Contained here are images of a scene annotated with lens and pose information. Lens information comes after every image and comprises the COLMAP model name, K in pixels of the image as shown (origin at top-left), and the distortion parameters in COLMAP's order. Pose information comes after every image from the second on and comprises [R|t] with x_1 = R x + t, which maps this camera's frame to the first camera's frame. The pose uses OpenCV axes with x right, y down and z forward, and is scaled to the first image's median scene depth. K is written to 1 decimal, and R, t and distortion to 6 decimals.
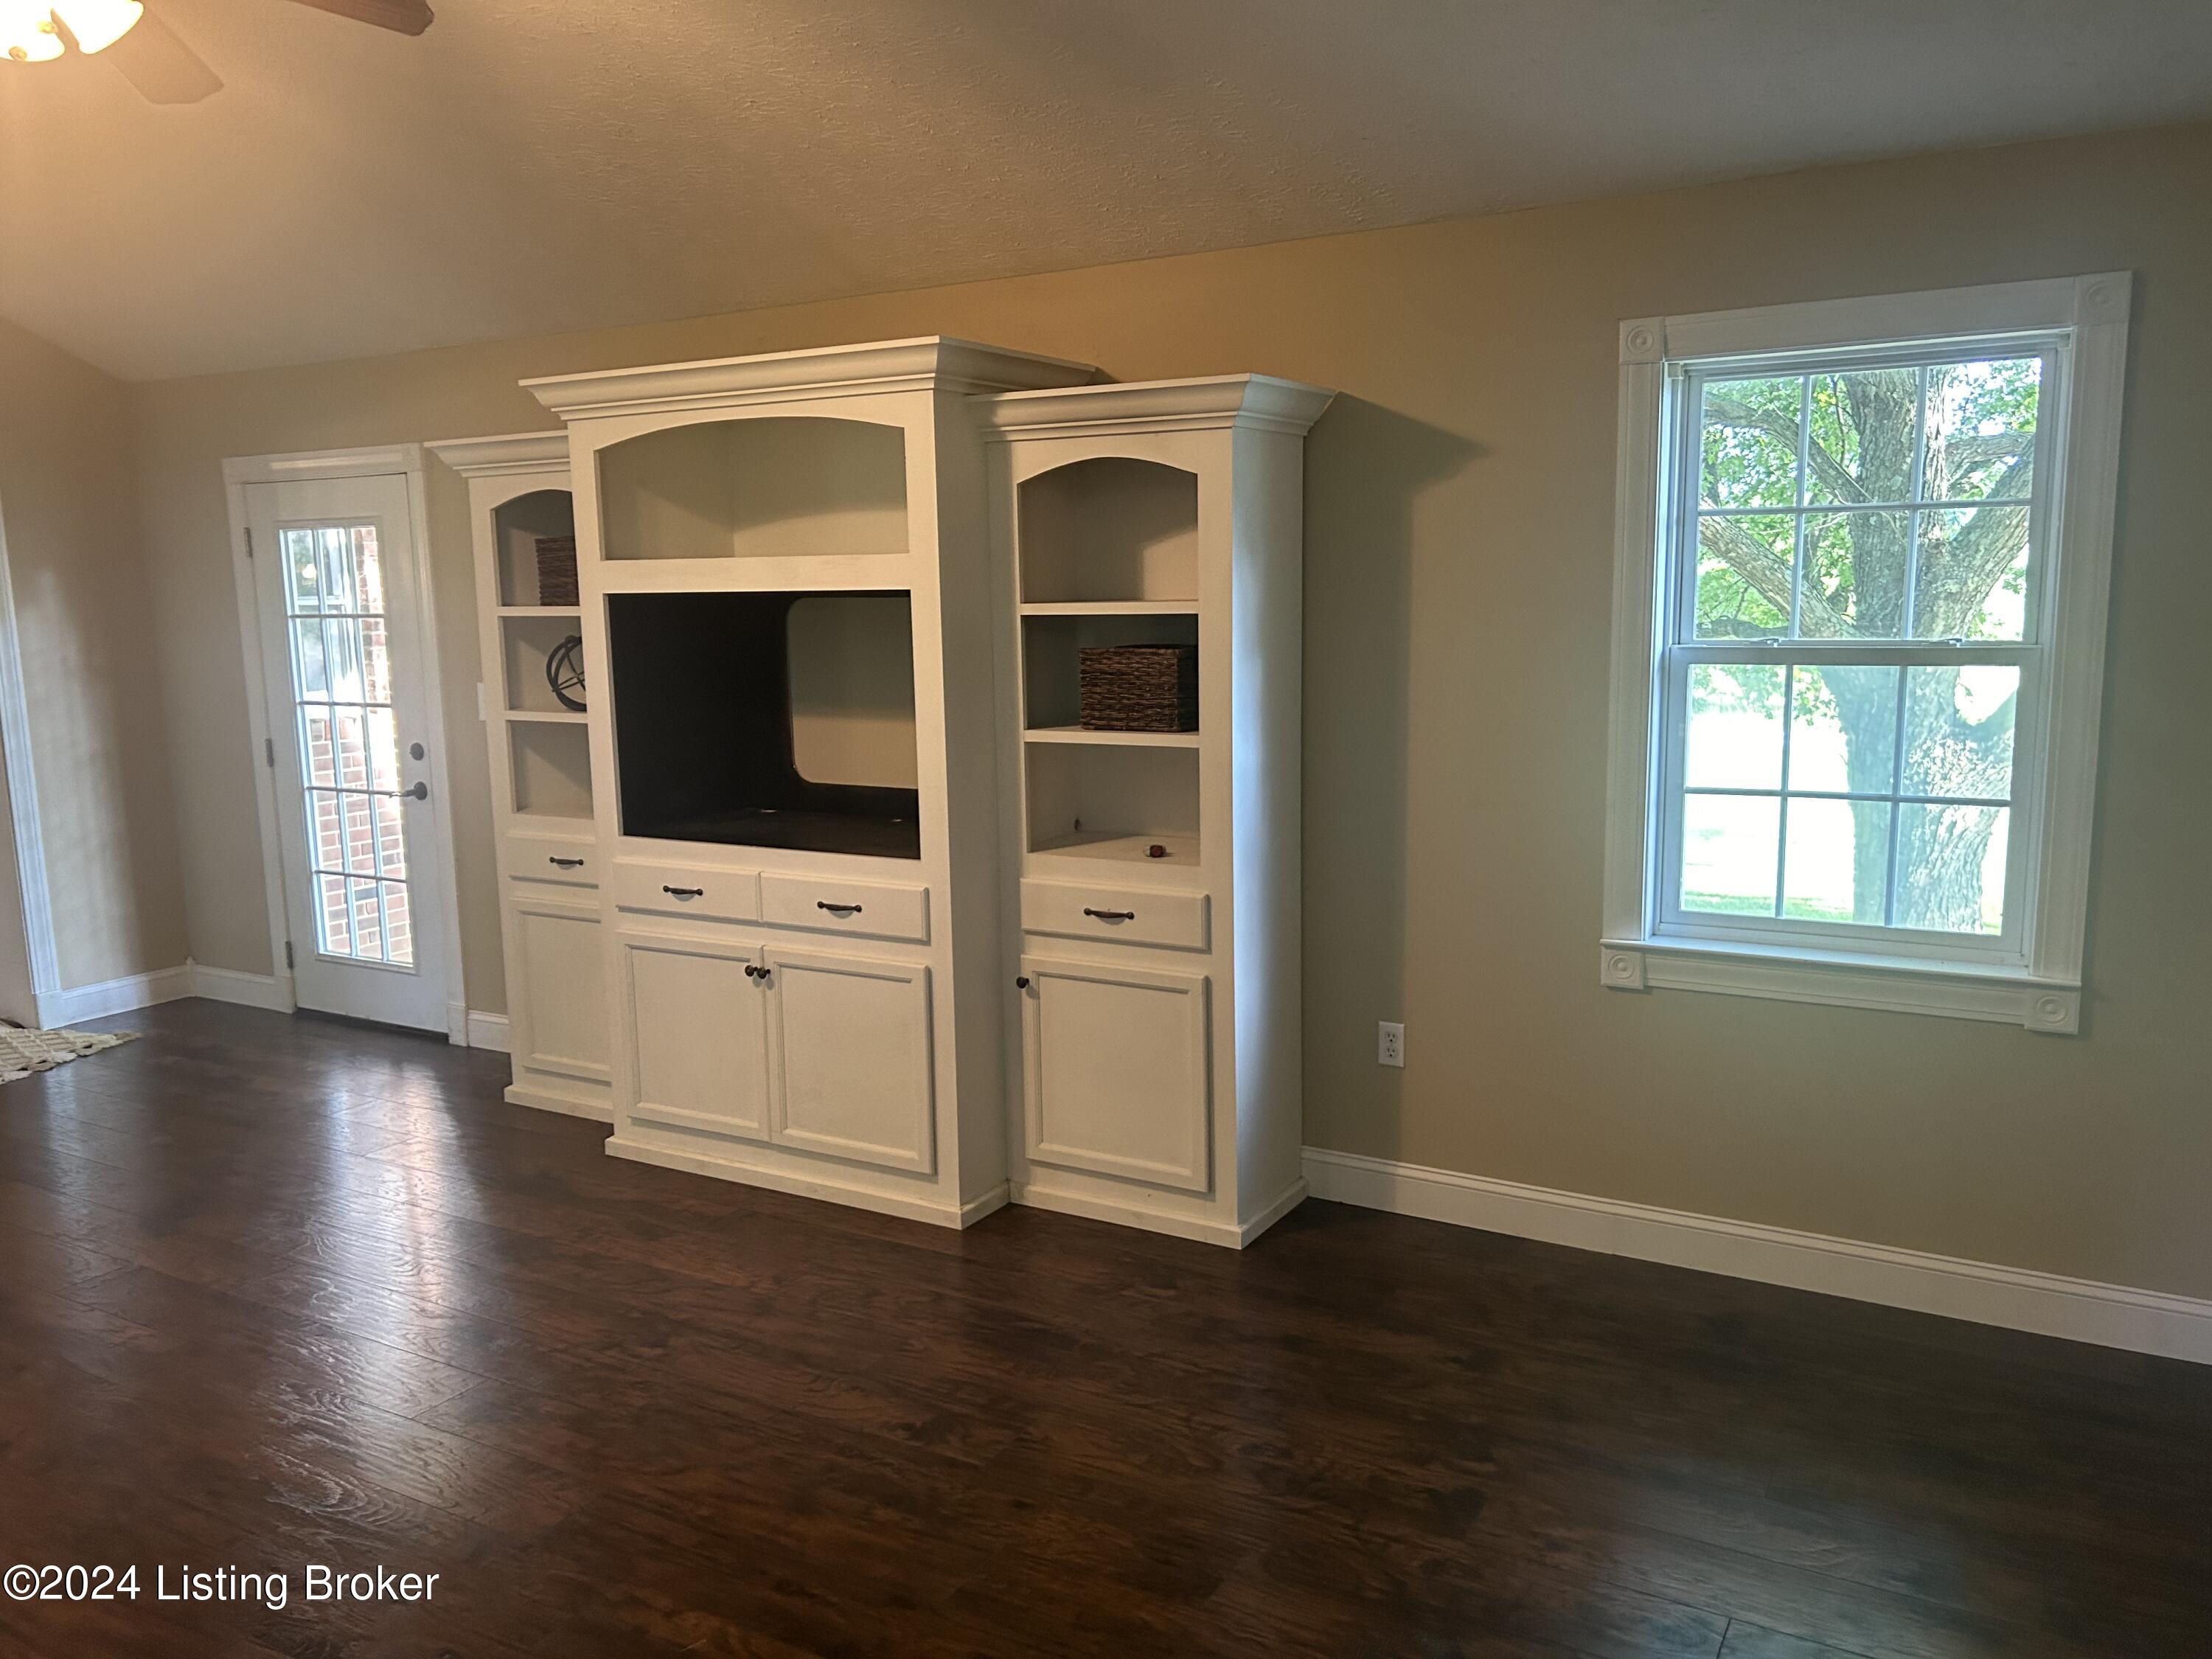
lens RADIAL K [[1664.5, 0, 1106.0], [0, 1664.5, 829.5], [0, 0, 1]] dist [0.115605, -0.132254]
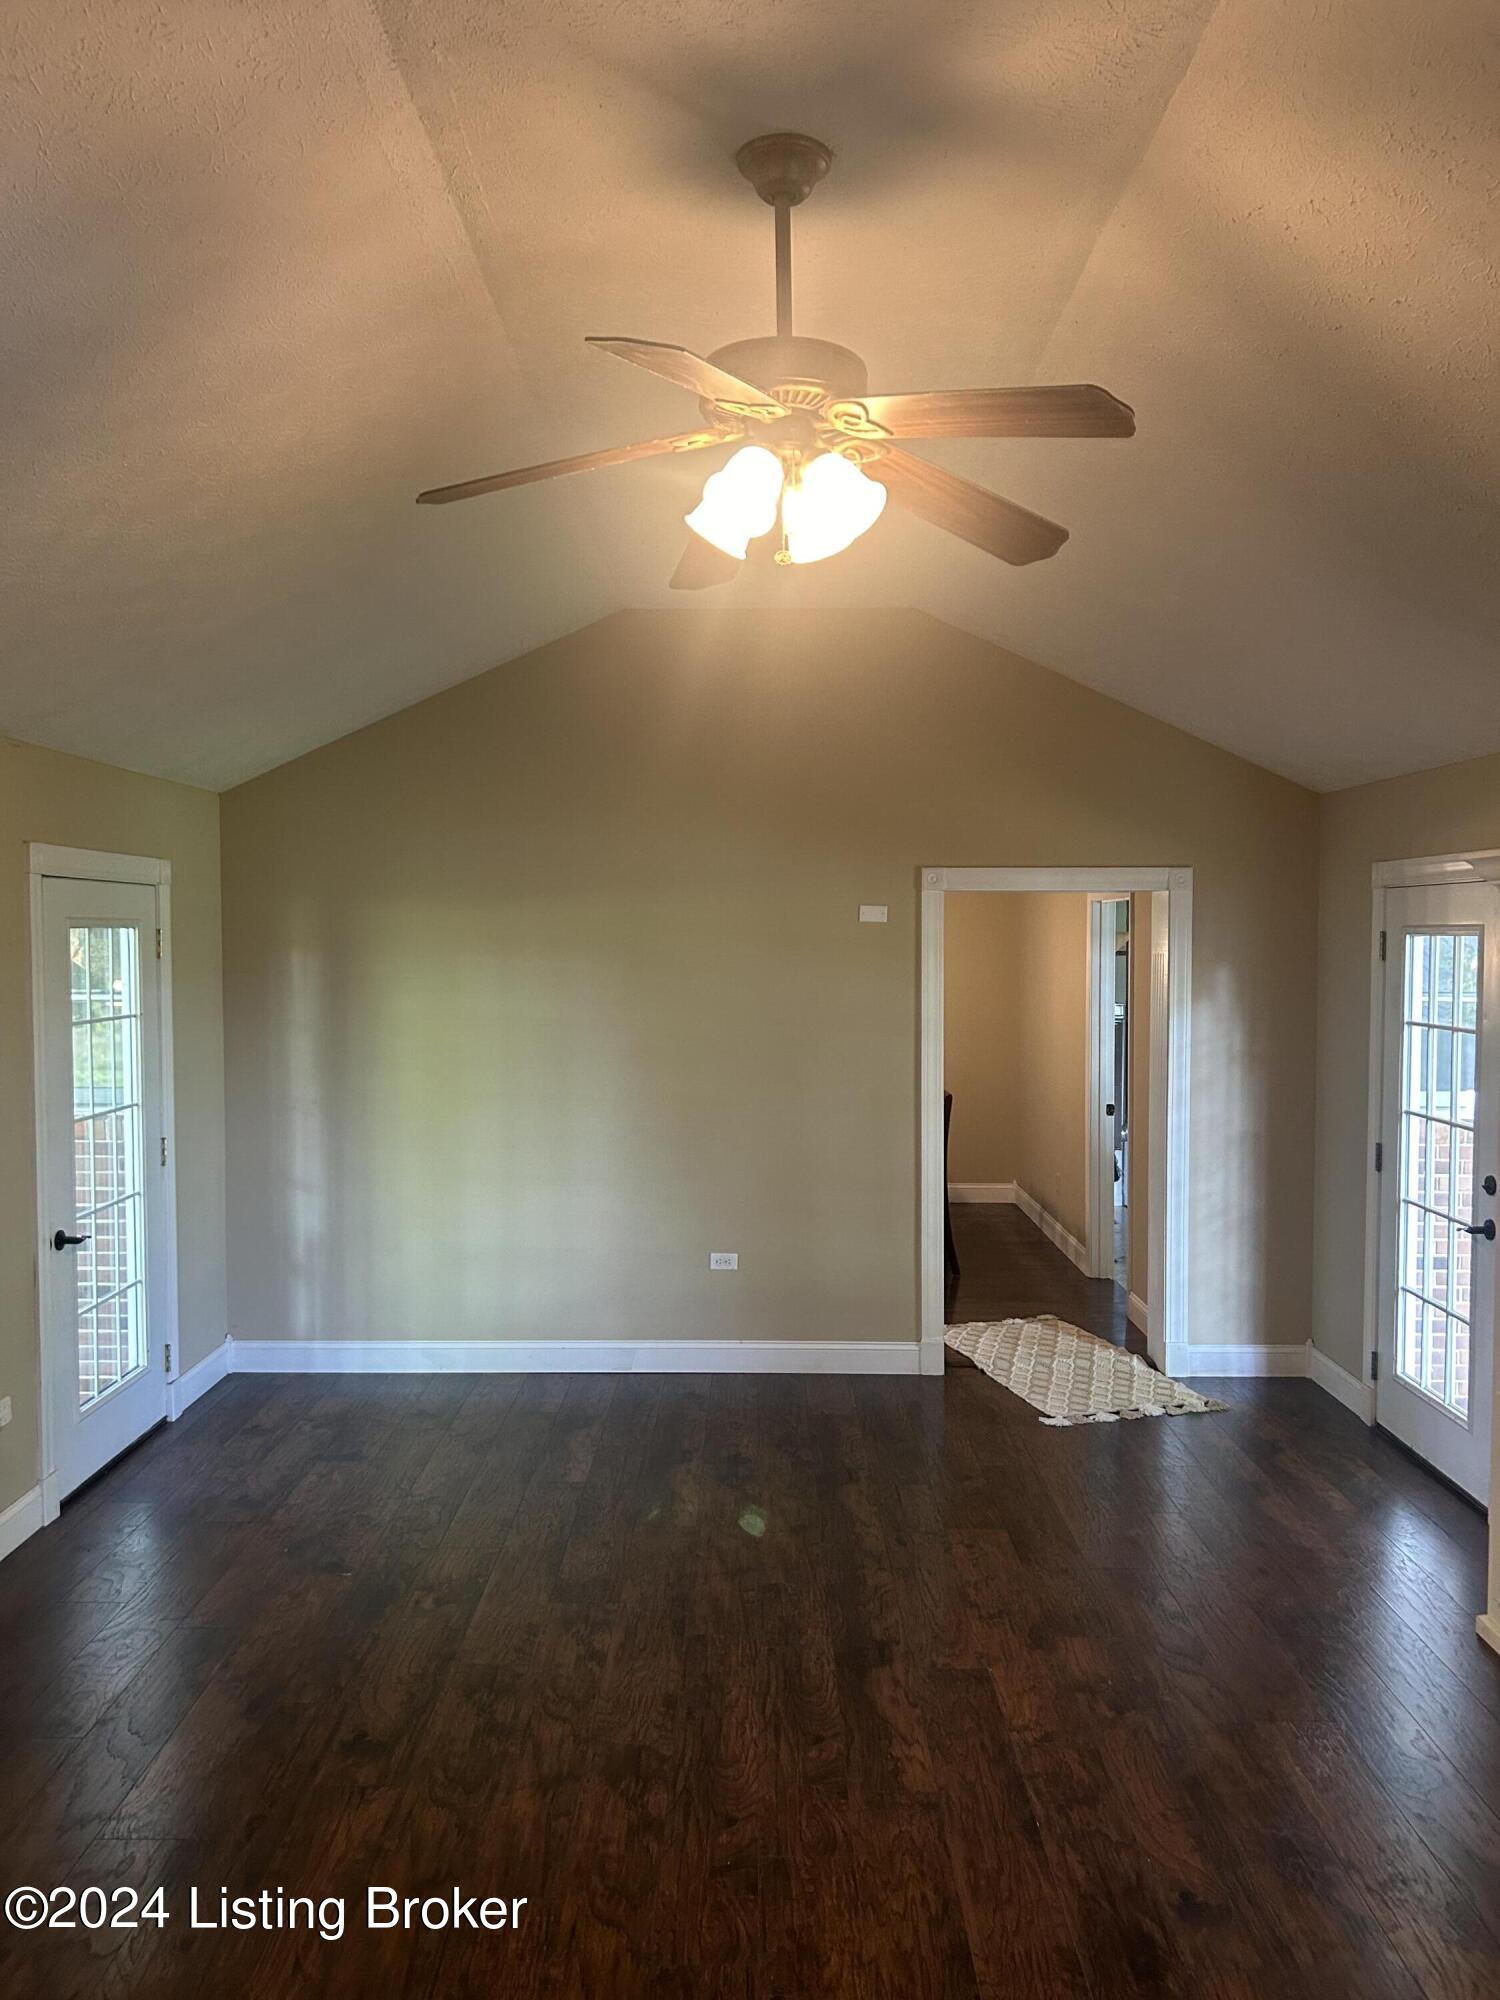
lens RADIAL K [[1495.6, 0, 750.0], [0, 1495.6, 1000.0], [0, 0, 1]] dist [0.079904, -0.126405]
pose [[0.499108, 0.058069, -0.864592, 0.077174], [-0.137625, 0.990400, -0.012928, -0.074918], [0.855541, 0.125442, 0.502309, 0.242608]]
